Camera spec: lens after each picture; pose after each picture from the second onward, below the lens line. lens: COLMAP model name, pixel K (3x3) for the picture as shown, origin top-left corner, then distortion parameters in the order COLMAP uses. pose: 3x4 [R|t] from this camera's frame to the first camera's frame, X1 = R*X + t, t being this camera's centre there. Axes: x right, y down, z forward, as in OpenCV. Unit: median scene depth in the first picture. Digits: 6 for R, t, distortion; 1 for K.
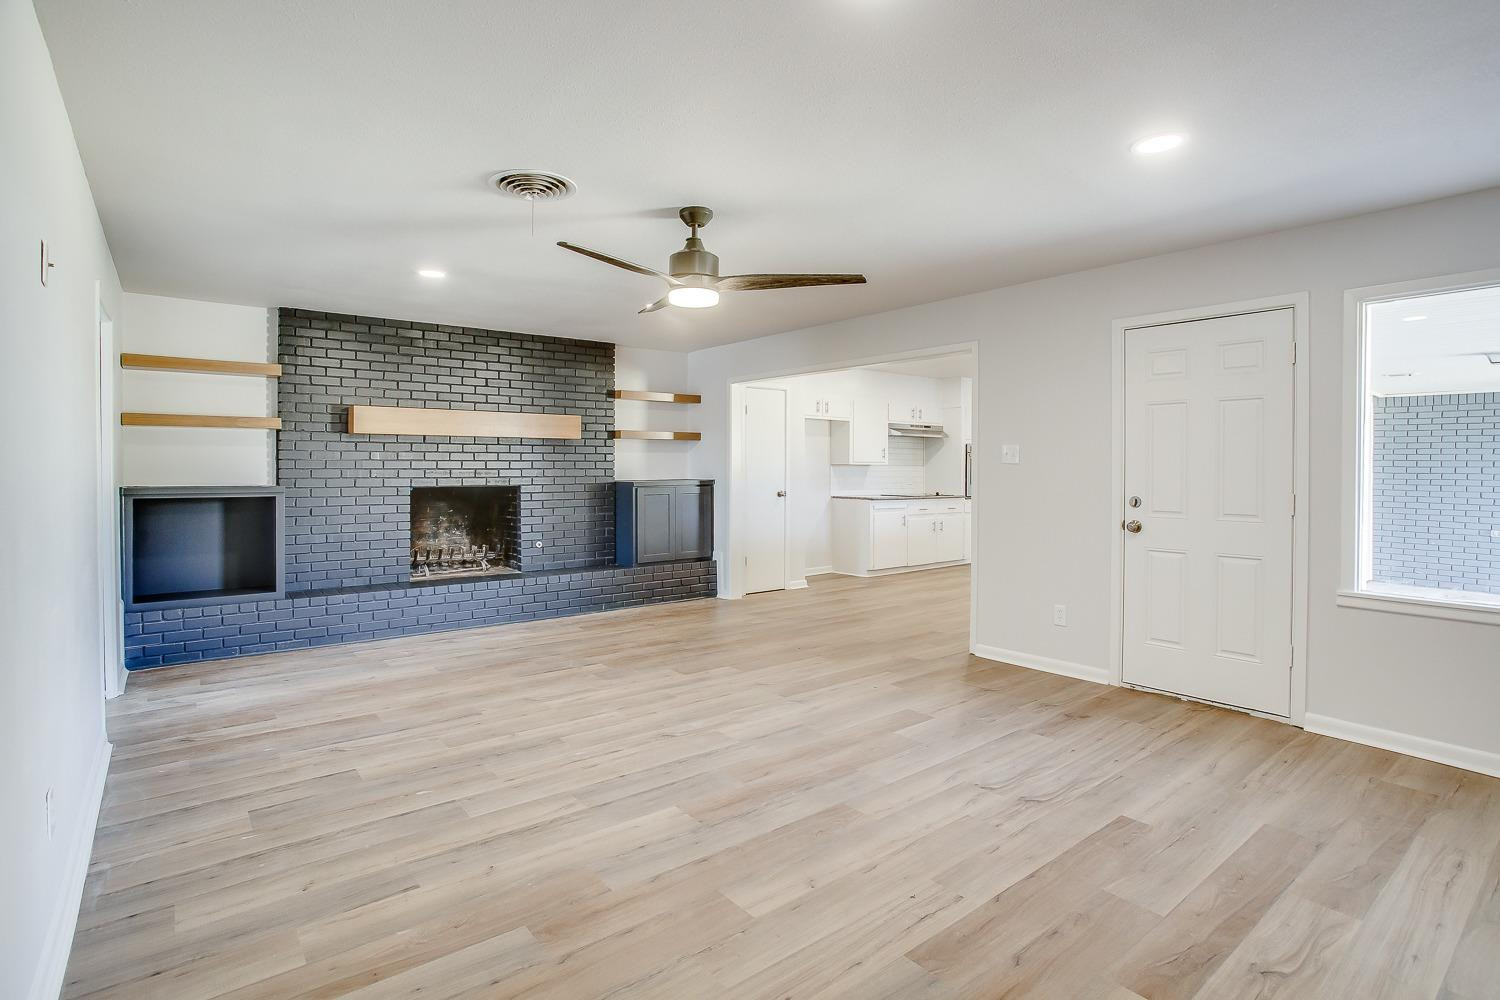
lens RADIAL K [[739.9, 0, 749.5], [0, 739.9, 464.1], [0, 0, 1]] dist [-0.071056, 0.033535]
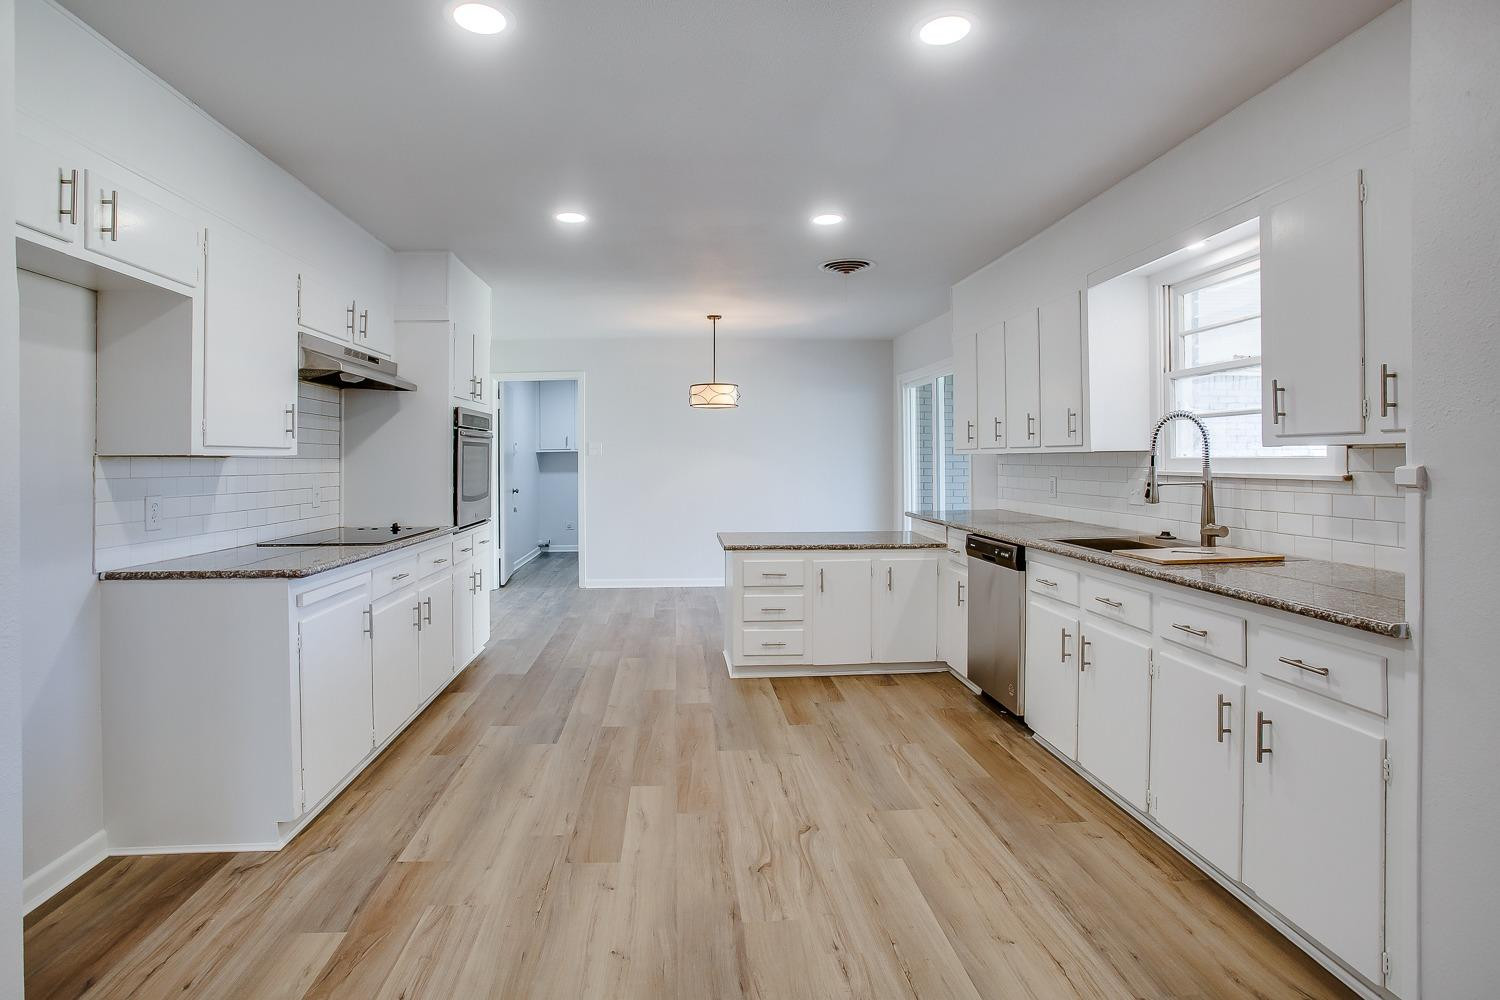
lens RADIAL K [[739.9, 0, 749.5], [0, 739.9, 464.1], [0, 0, 1]] dist [-0.071056, 0.033535]
pose [[0.543412, -0.009378, 0.839413, 0.035903], [0.000743, 0.999943, 0.010690, 0.001321], [-0.839466, -0.005186, 0.543388, 1.087918]]
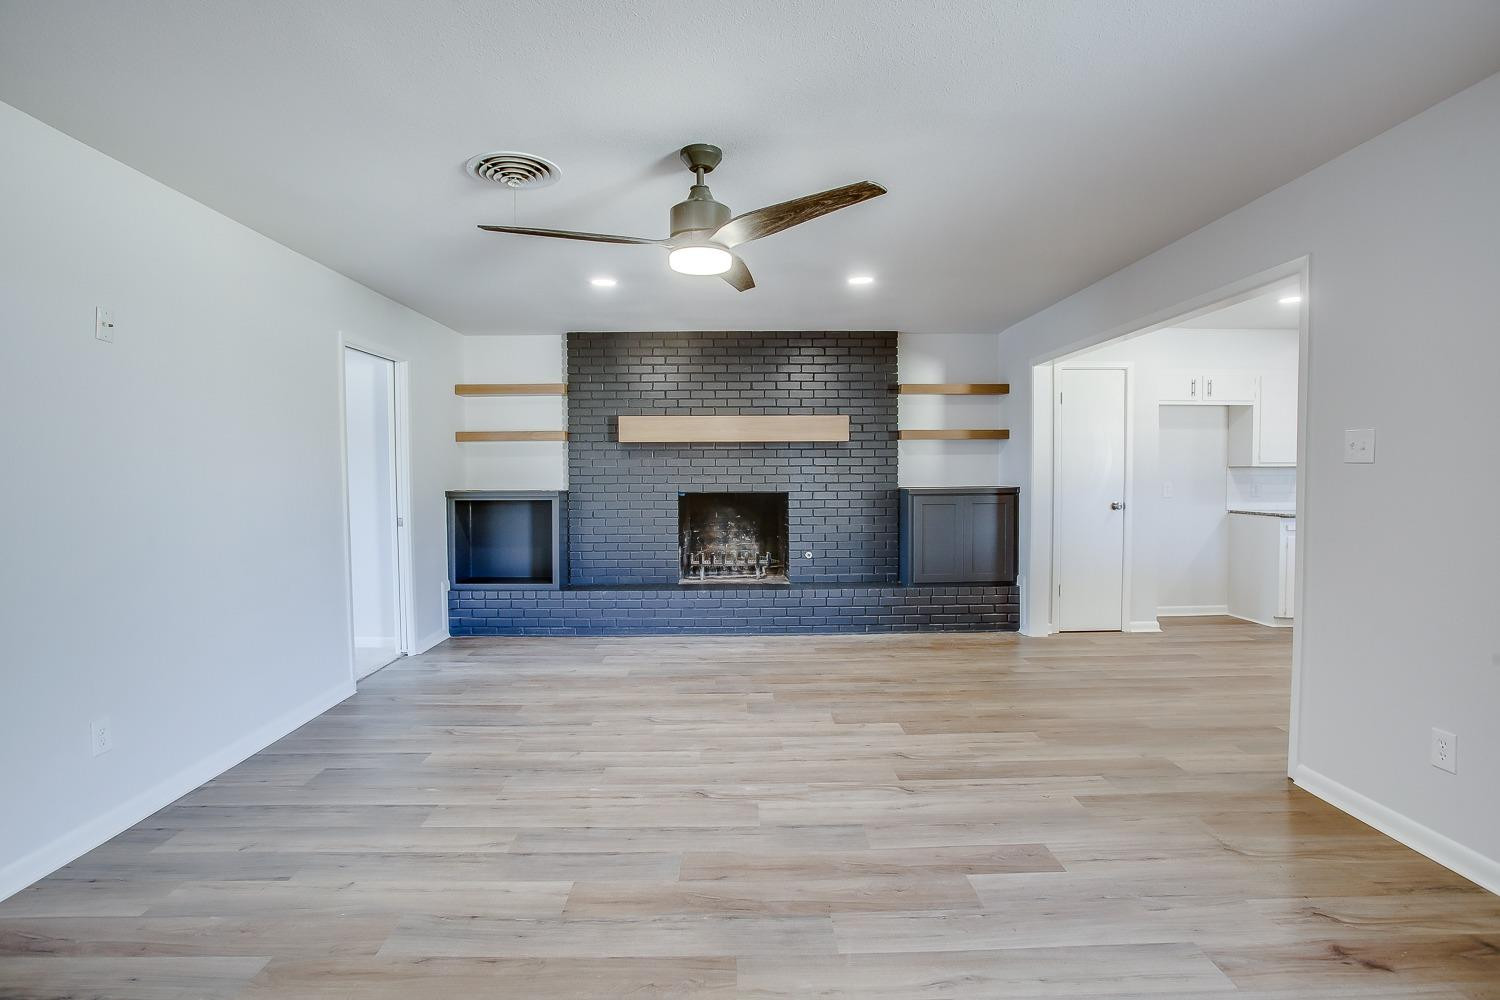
lens RADIAL K [[749.3, 0, 755.3], [0, 749.3, 494.6], [0, 0, 1]] dist [-0.071810, 0.033756]
pose [[0.794030, 0.012563, -0.607748, 0.292709], [0.009040, 0.999432, 0.032470, 0.000806], [0.607811, -0.031276, 0.793466, 0.245324]]
